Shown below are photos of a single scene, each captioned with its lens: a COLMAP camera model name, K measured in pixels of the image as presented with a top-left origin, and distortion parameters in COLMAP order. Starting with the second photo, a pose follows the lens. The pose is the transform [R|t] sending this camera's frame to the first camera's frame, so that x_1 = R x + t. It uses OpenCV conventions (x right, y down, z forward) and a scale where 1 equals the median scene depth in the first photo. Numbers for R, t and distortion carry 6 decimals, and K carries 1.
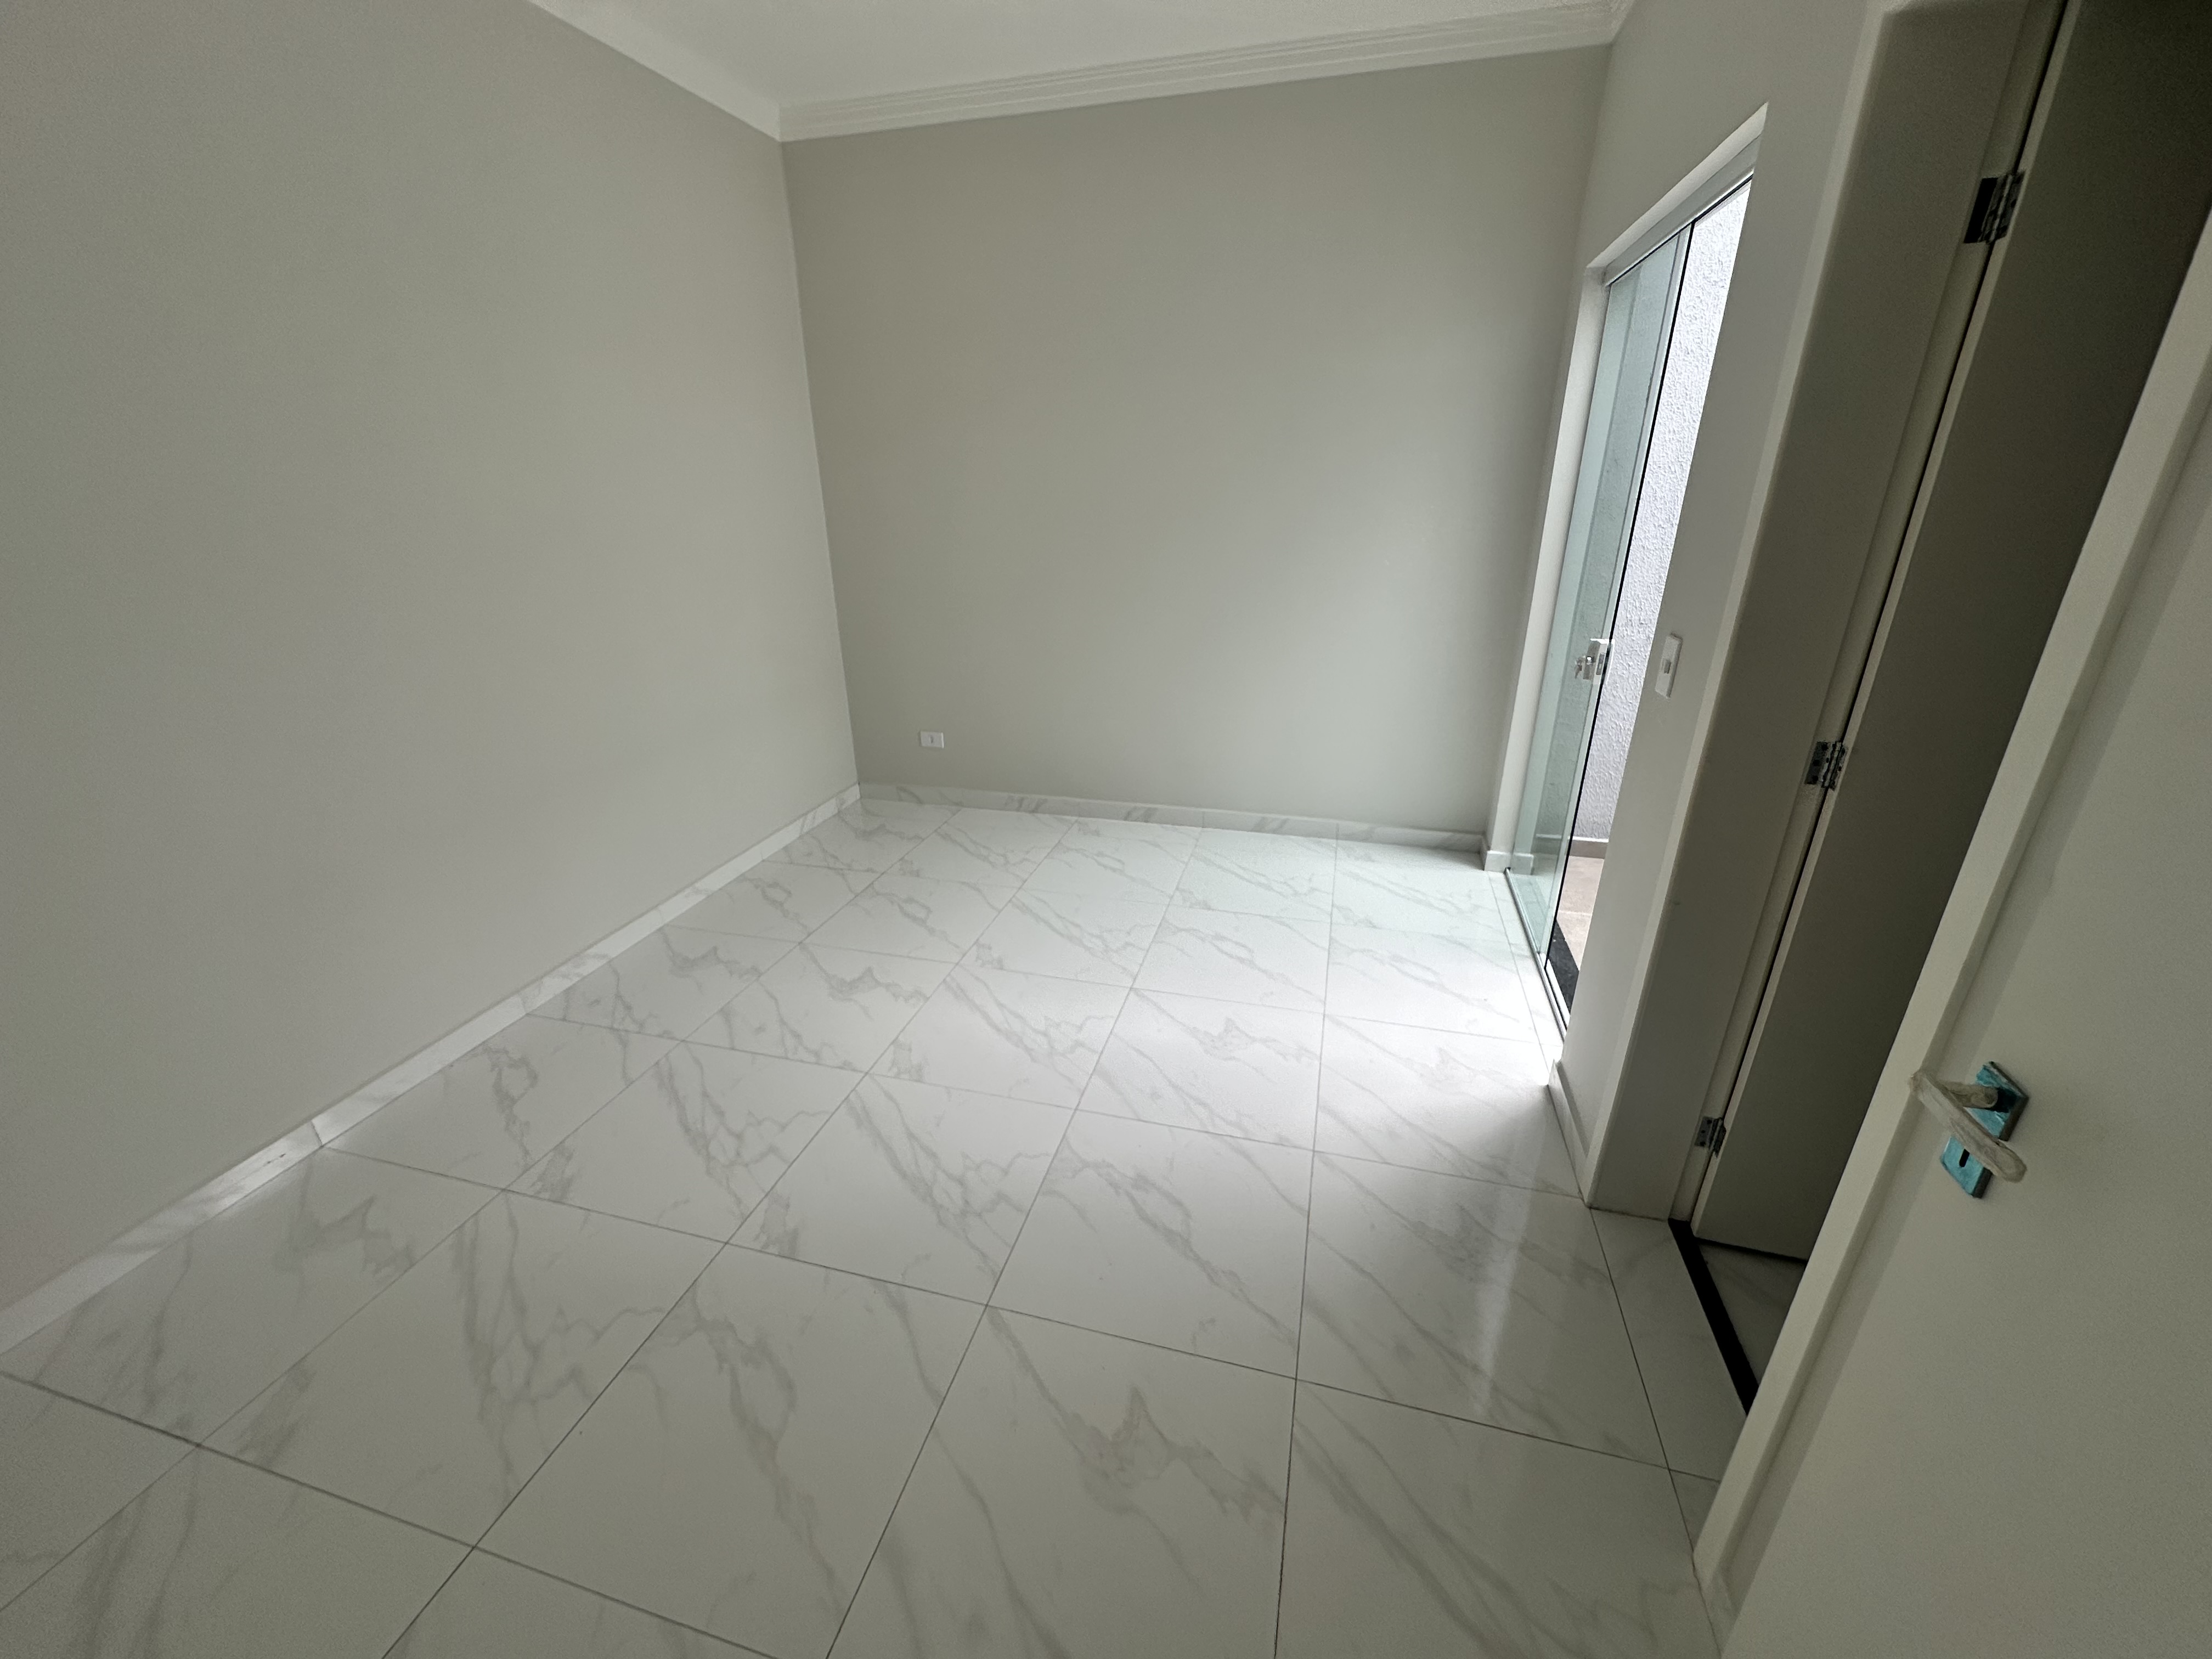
lens RADIAL K [[876.8, 0, 1111.2], [0, 876.8, 827.6], [0, 0, 1]] dist [-0.001852, 0.000203]
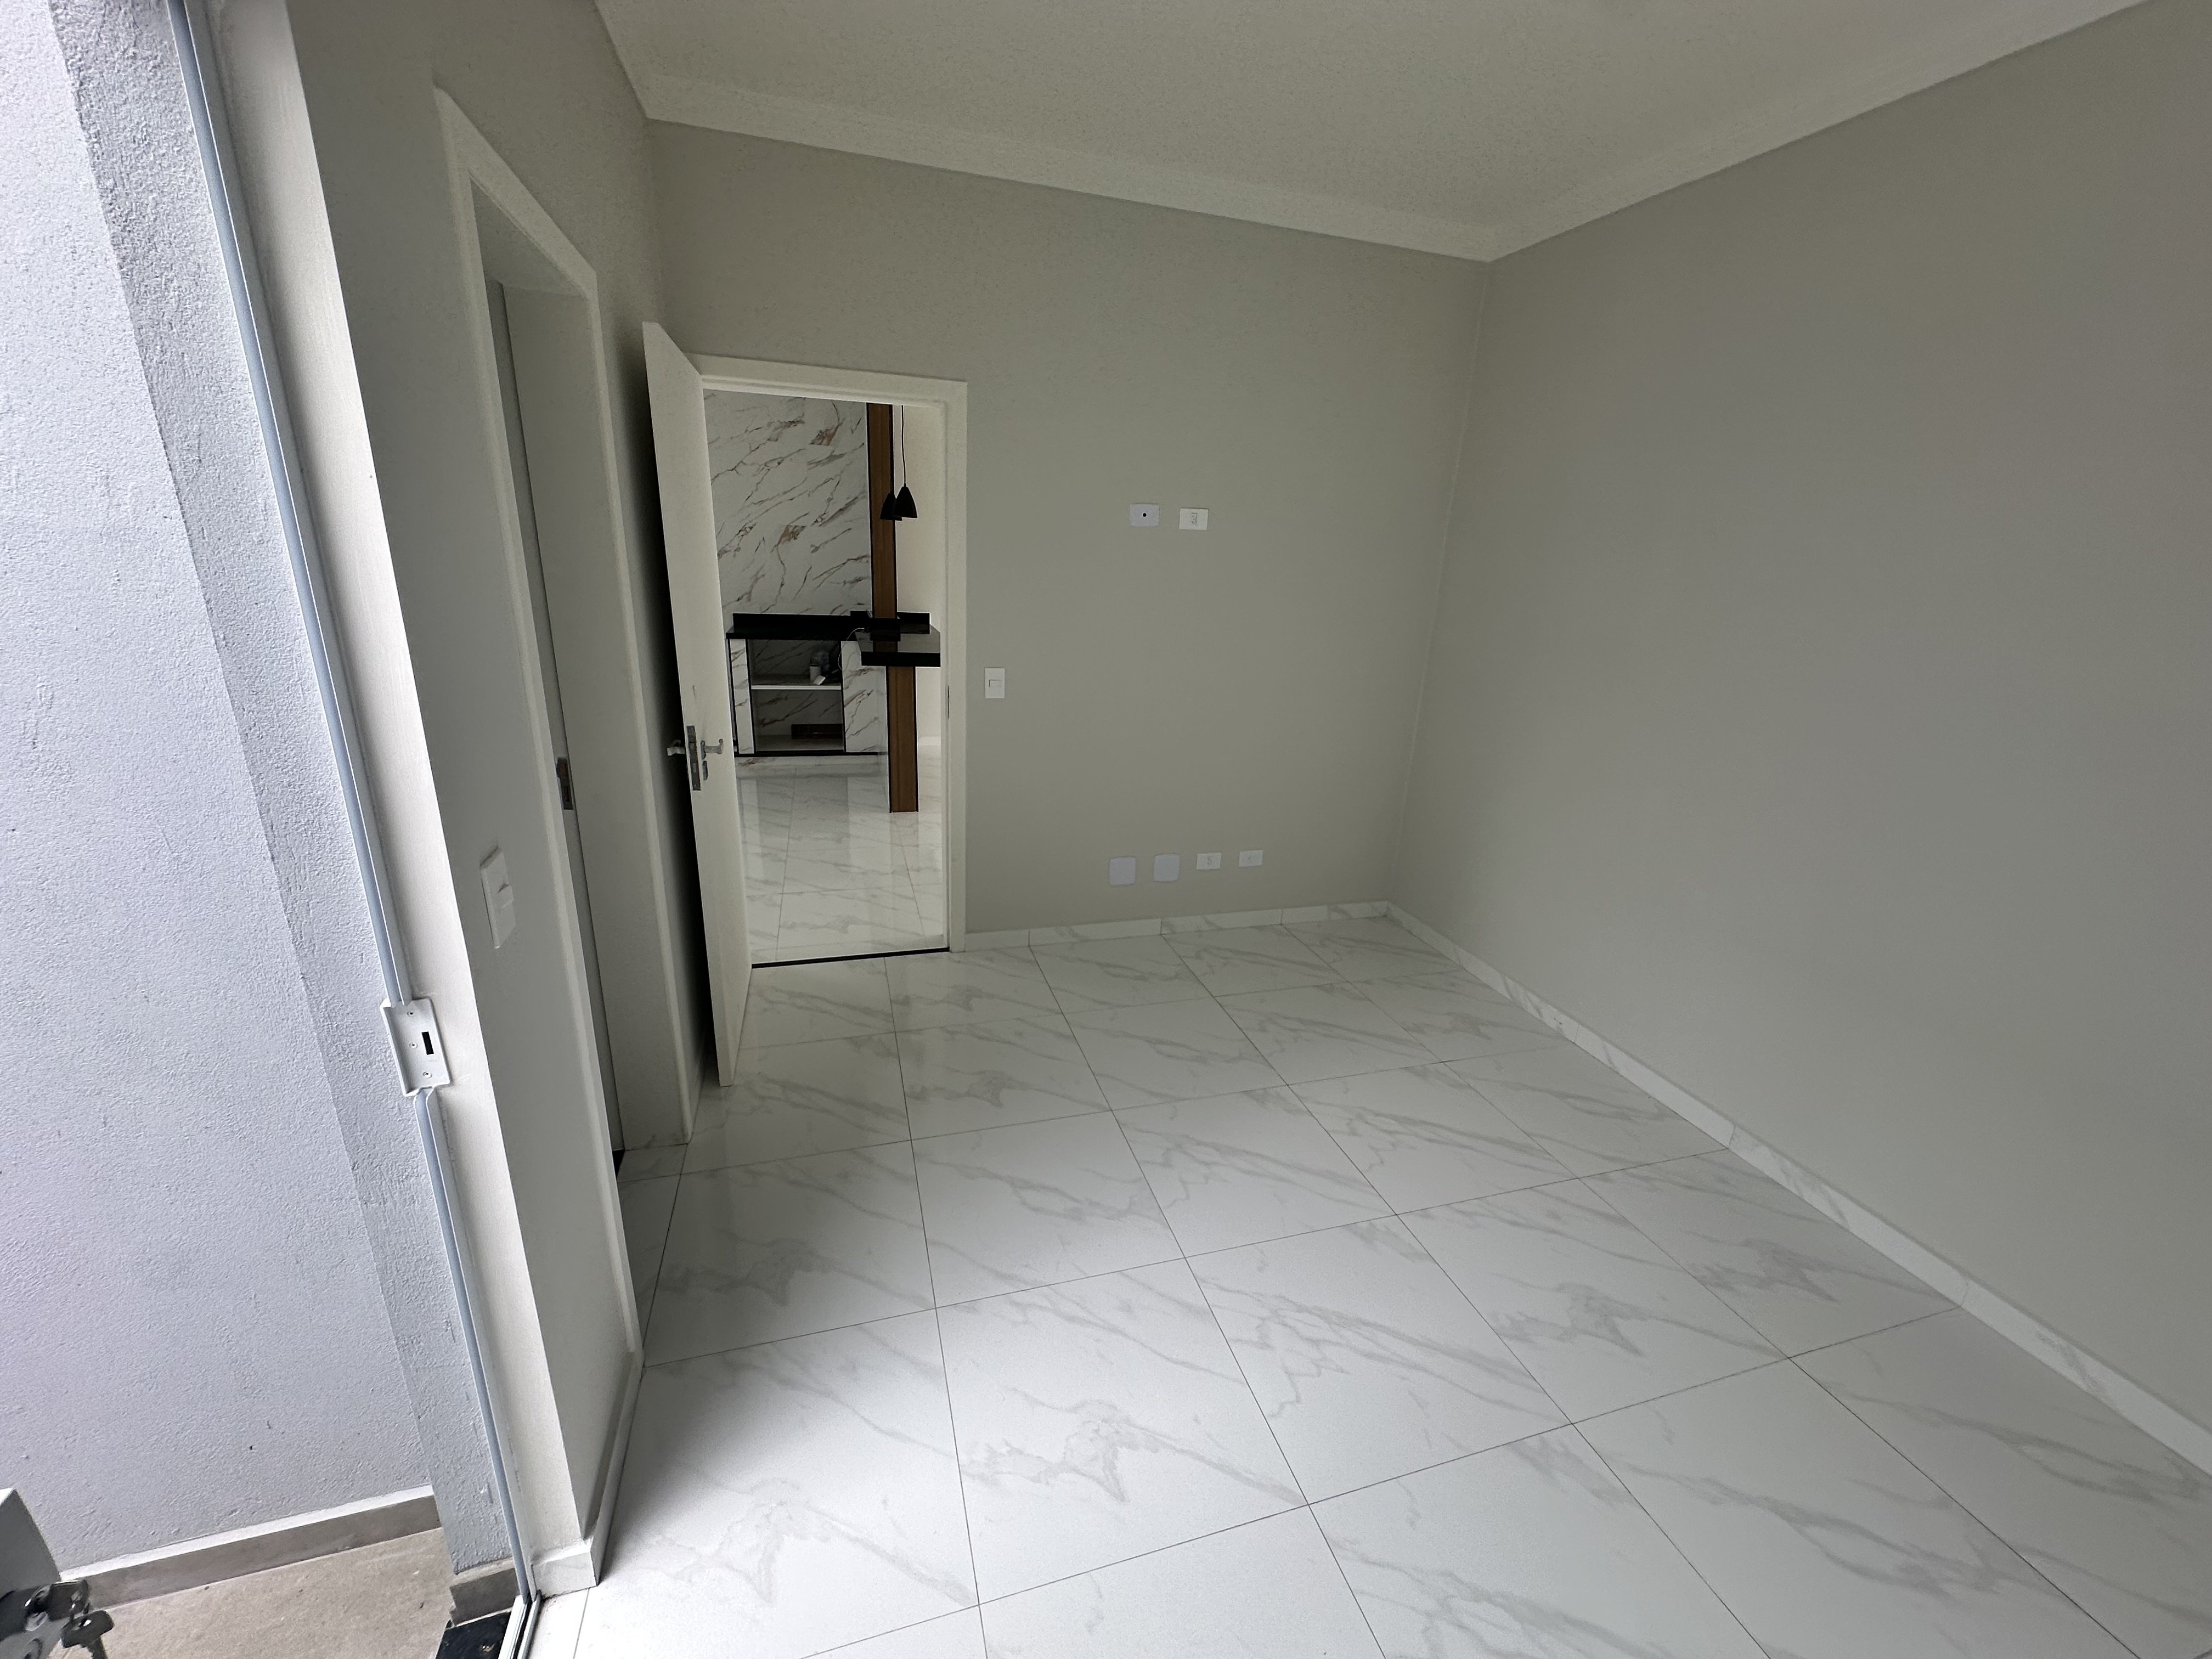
lens RADIAL K [[876.8, 0, 1104.6], [0, 876.8, 833.5], [0, 0, 1]] dist [-0.001852, 0.000203]
pose [[-0.847232, 0.138587, -0.512827, 0.477735], [-0.233383, 0.770112, 0.593683, -0.600464], [0.477211, 0.622673, -0.620120, 1.323026]]
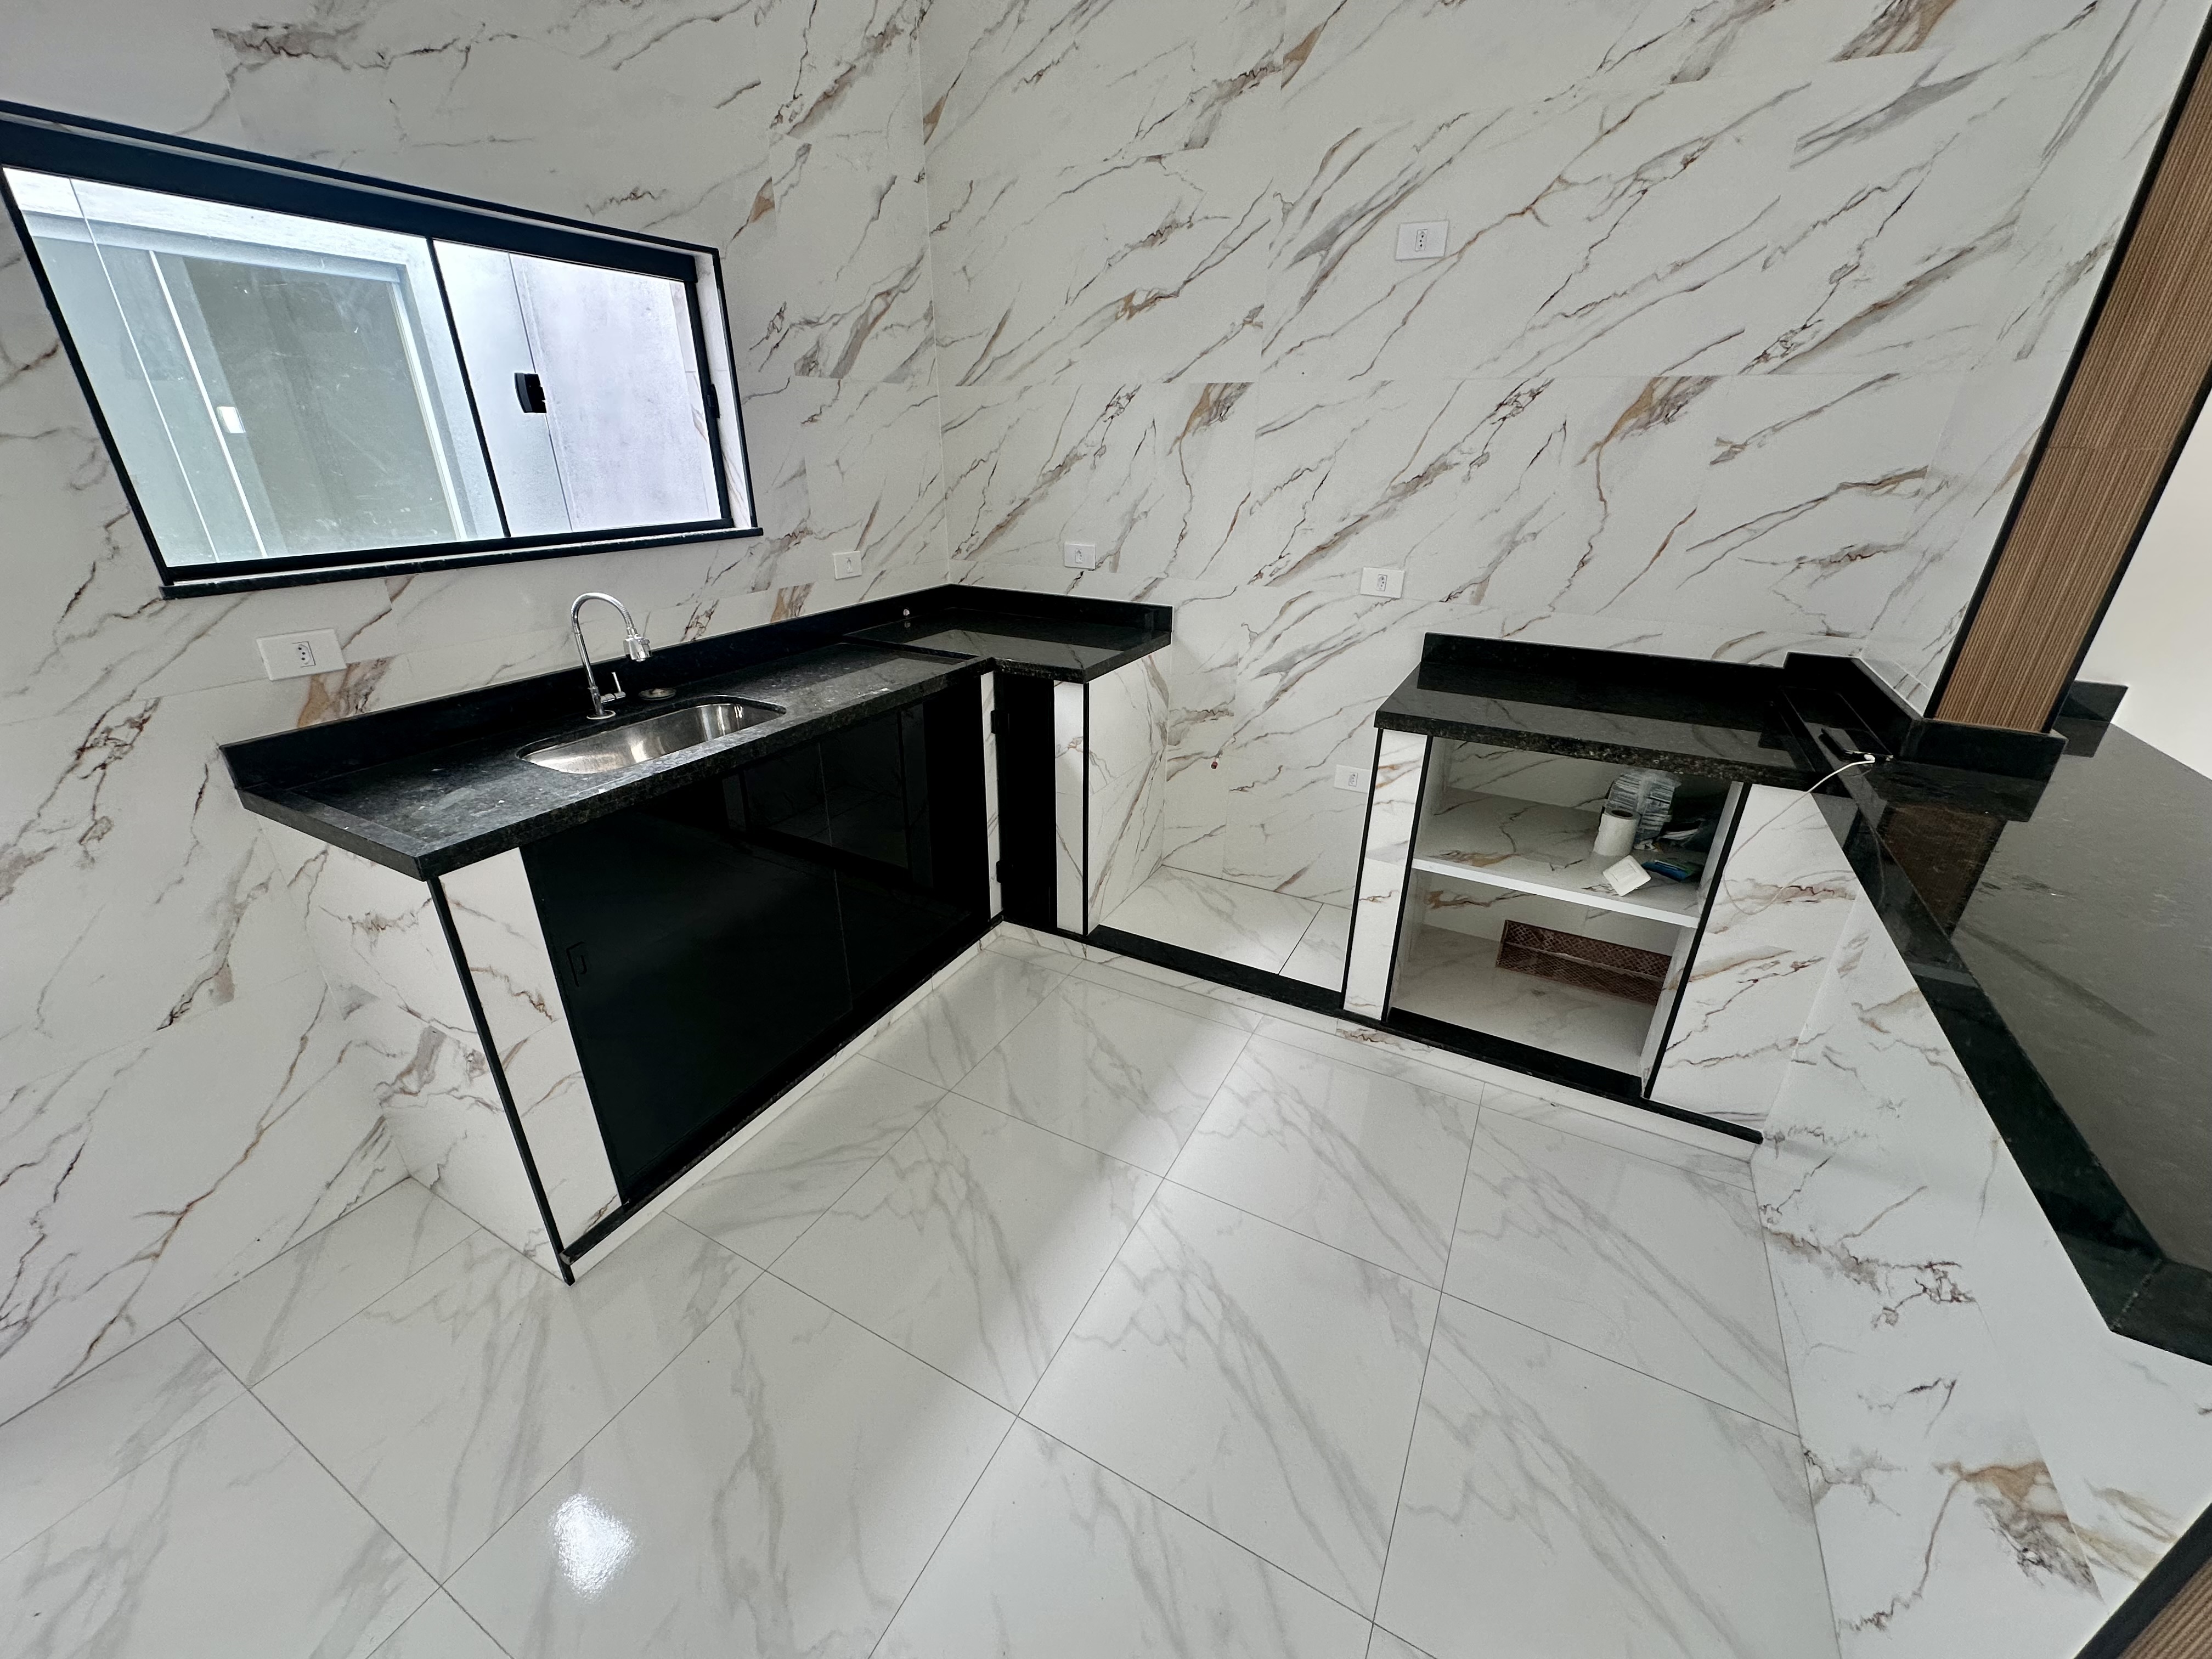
lens RADIAL K [[876.8, 0, 1110.4], [0, 876.8, 830.5], [0, 0, 1]] dist [-0.001852, 0.000203]
pose [[-0.973813, -0.090075, 0.208744, 0.392217], [0.086225, 0.703239, 0.705705, -0.432557], [-0.210363, 0.705224, -0.677057, 0.942247]]
